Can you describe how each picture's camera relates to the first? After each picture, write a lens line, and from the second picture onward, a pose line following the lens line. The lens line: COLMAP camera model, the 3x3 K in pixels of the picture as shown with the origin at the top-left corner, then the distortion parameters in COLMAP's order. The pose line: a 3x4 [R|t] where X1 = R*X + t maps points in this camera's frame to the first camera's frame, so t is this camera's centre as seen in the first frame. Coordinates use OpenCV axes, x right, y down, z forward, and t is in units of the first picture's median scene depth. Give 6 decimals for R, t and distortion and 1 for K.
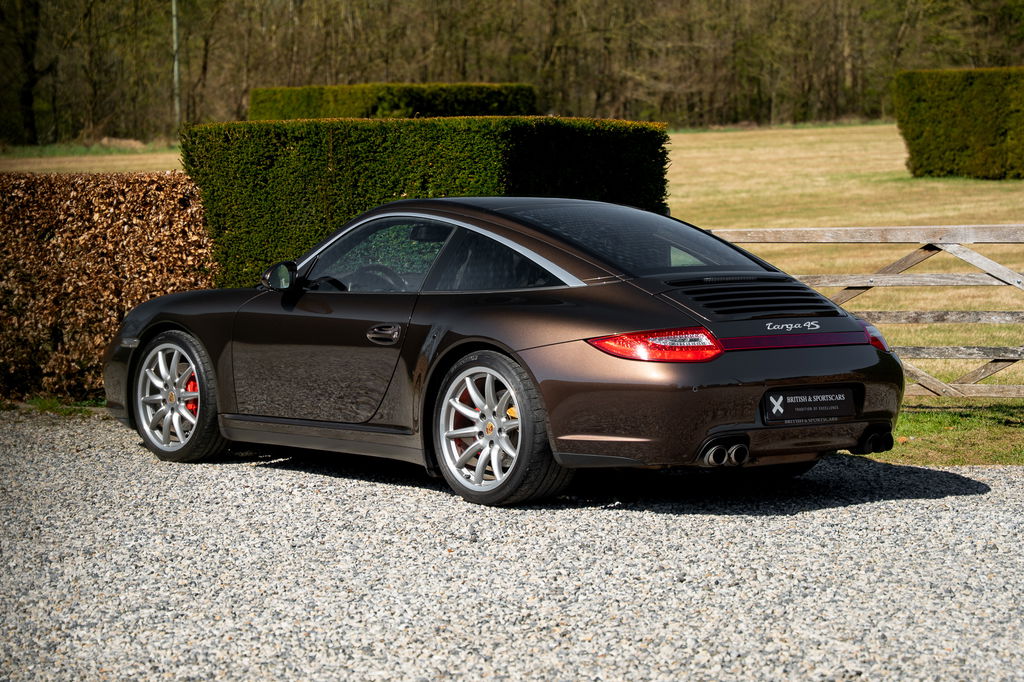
lens RADIAL K [[2695.5, 0, 512.0], [0, 2695.5, 341.0], [0, 0, 1]] dist [0.299484, 1.186111]
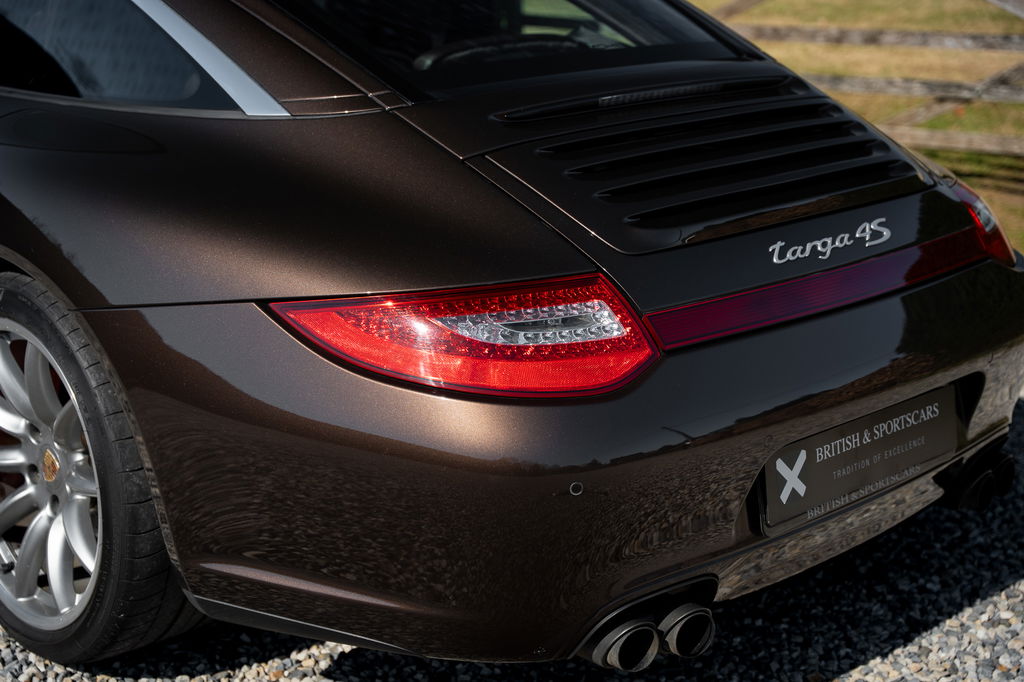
lens RADIAL K [[1629.7, 0, 514.7], [0, 1629.7, 353.0], [0, 0, 1]] dist [0.180687, 0.195200]
pose [[0.998281, 0.010748, 0.057608, 0.047351], [-0.024079, 0.971448, 0.236028, -0.044373], [-0.053426, -0.237010, 0.970037, 0.788625]]
